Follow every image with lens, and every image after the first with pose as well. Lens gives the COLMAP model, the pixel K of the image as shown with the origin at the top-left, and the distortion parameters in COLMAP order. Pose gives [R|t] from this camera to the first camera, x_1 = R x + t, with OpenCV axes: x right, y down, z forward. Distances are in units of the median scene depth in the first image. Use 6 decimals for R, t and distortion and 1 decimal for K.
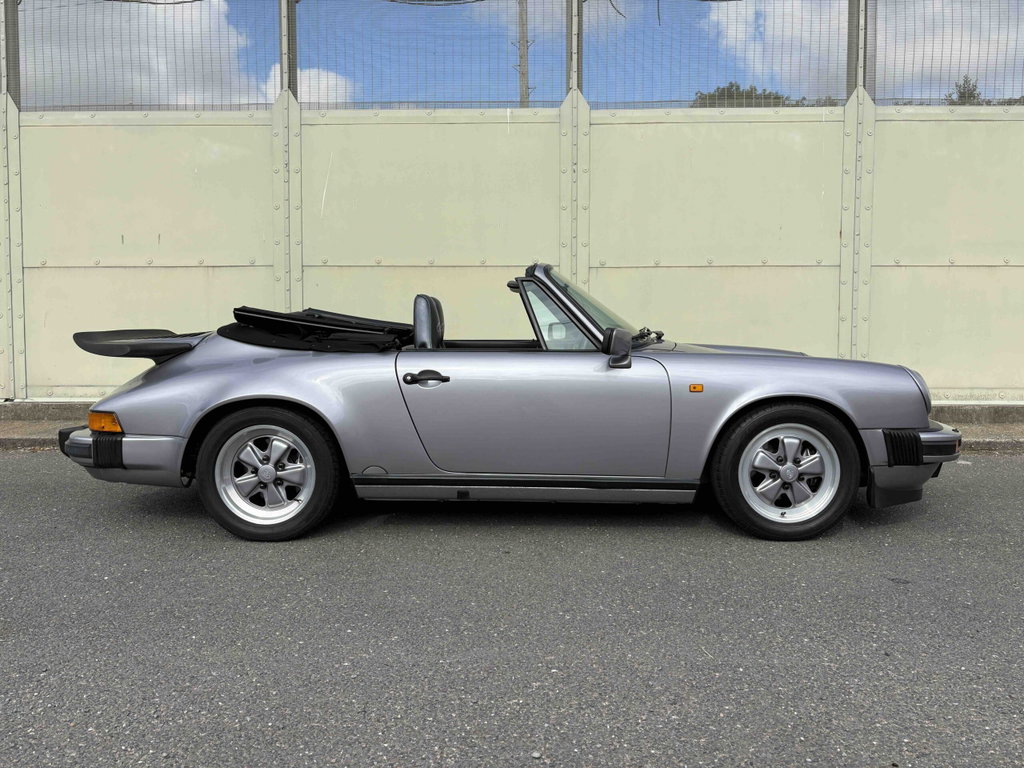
lens RADIAL K [[761.5, 0, 516.7], [0, 761.5, 385.6], [0, 0, 1]] dist [0.036195, -0.028889]
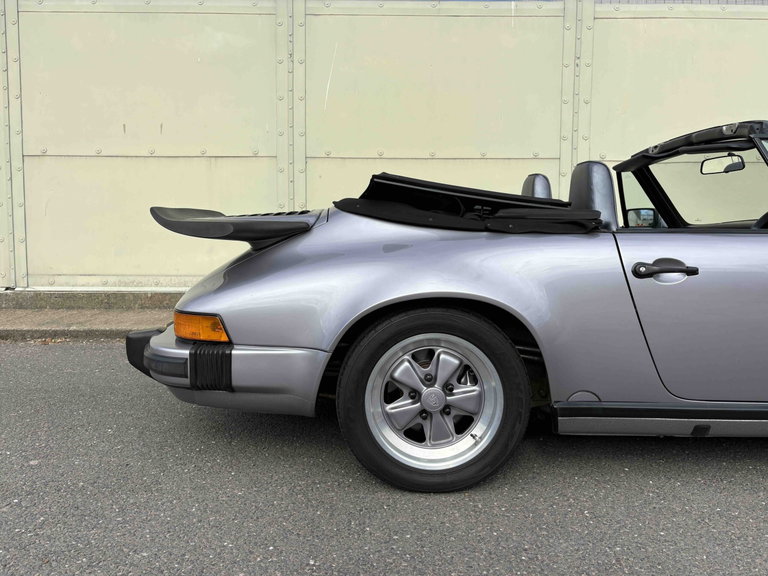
lens RADIAL K [[571.1, 0, 385.7], [0, 571.1, 288.6], [0, 0, 1]] dist [0.036195, -0.028889]
pose [[0.999358, 0.003638, 0.035640, -0.384847], [-0.004511, 0.999691, 0.024438, -0.003873], [-0.035541, -0.024583, 0.999066, 0.451435]]
